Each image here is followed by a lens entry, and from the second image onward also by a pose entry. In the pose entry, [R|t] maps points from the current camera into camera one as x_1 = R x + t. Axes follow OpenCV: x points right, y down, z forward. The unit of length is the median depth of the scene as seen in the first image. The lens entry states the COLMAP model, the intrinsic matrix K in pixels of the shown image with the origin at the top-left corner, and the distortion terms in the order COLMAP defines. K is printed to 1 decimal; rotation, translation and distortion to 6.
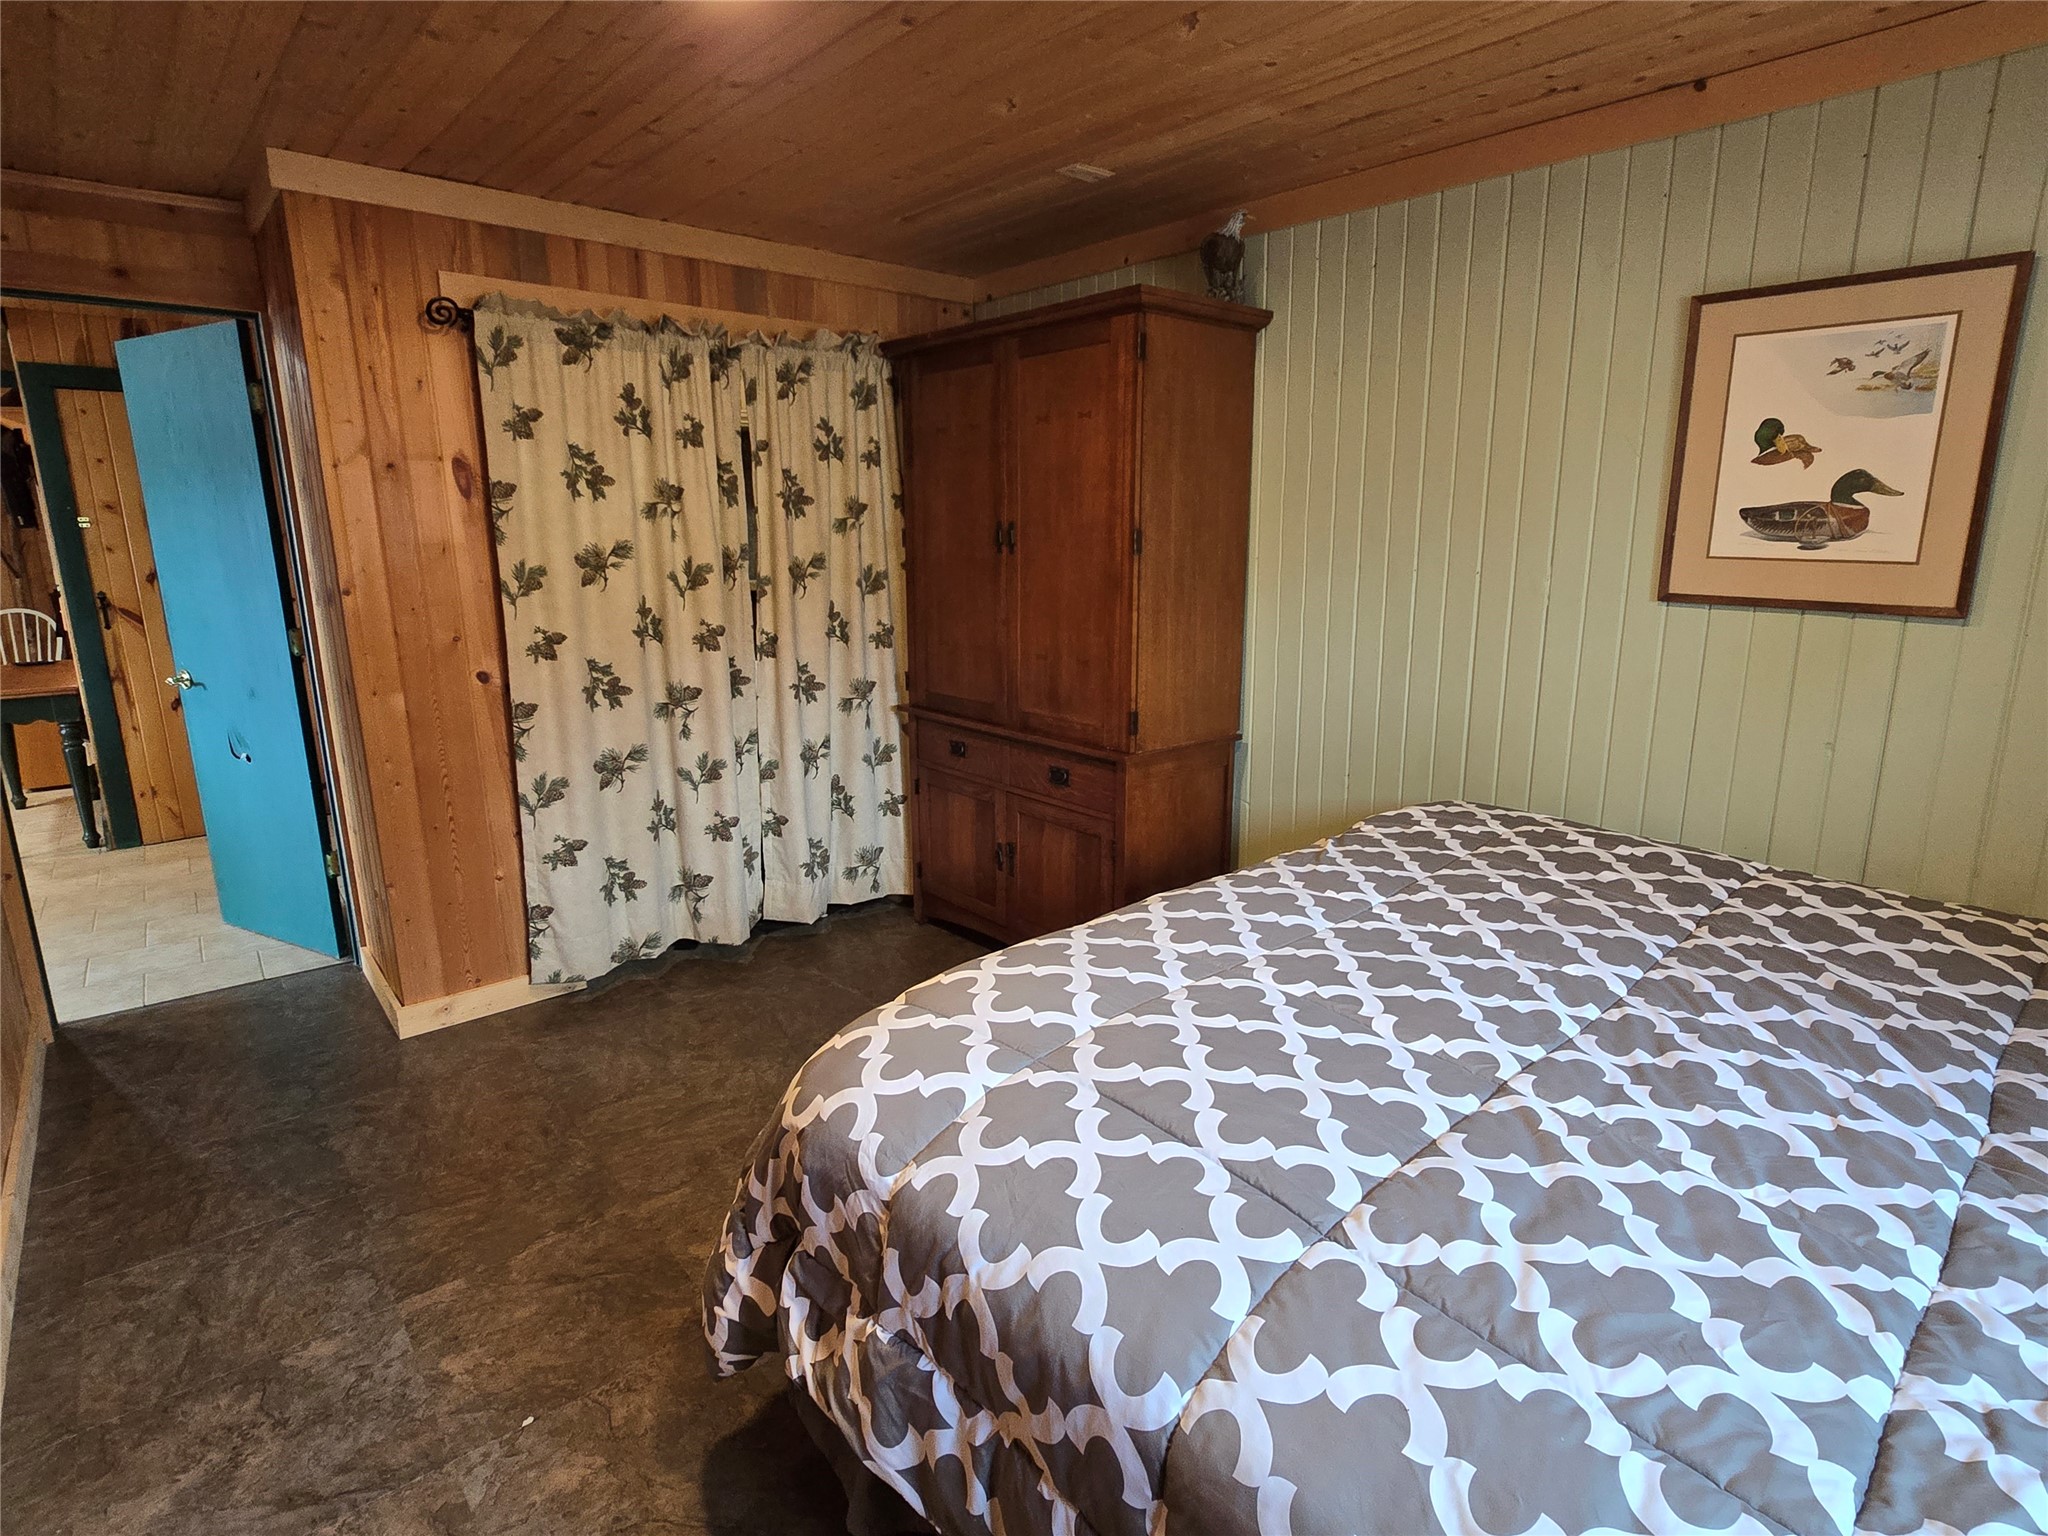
lens RADIAL K [[1057.6, 0, 1038.0], [0, 1057.6, 756.1], [0, 0, 1]] dist [-0.001919, -0.000608]
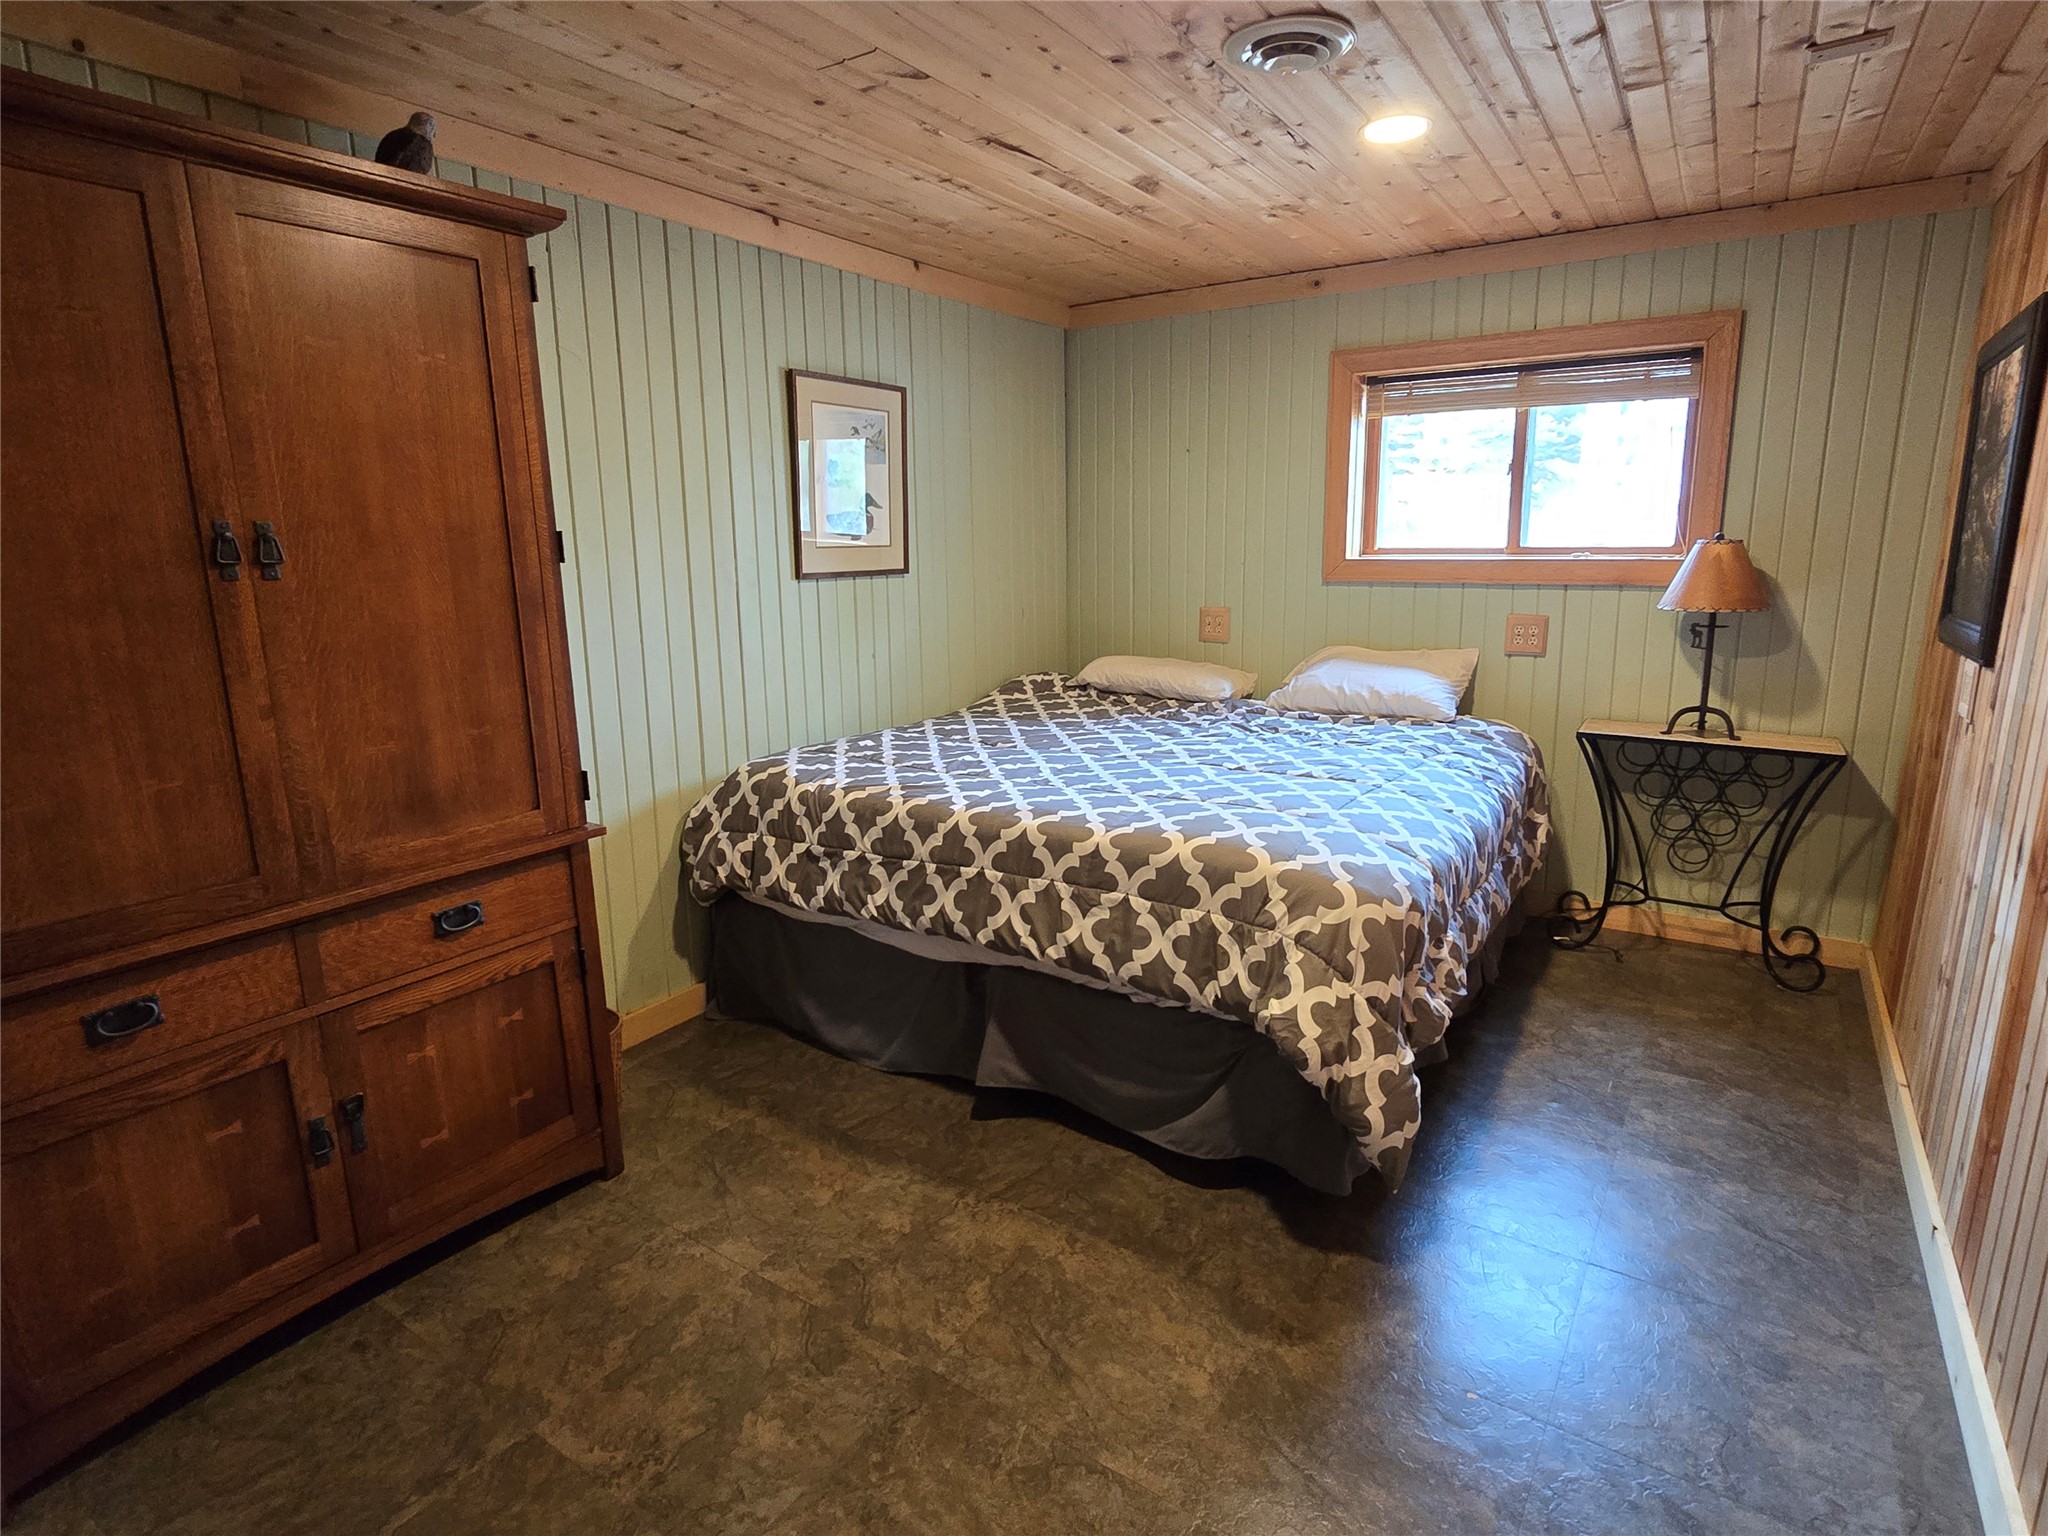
lens RADIAL K [[1057.6, 0, 1038.0], [0, 1057.6, 756.1], [0, 0, 1]] dist [-0.001919, -0.000608]
pose [[-0.267996, -0.201104, 0.942197, -0.988638], [0.224231, 0.938094, 0.264008, -0.247970], [-0.936962, 0.282023, -0.206312, 1.161194]]
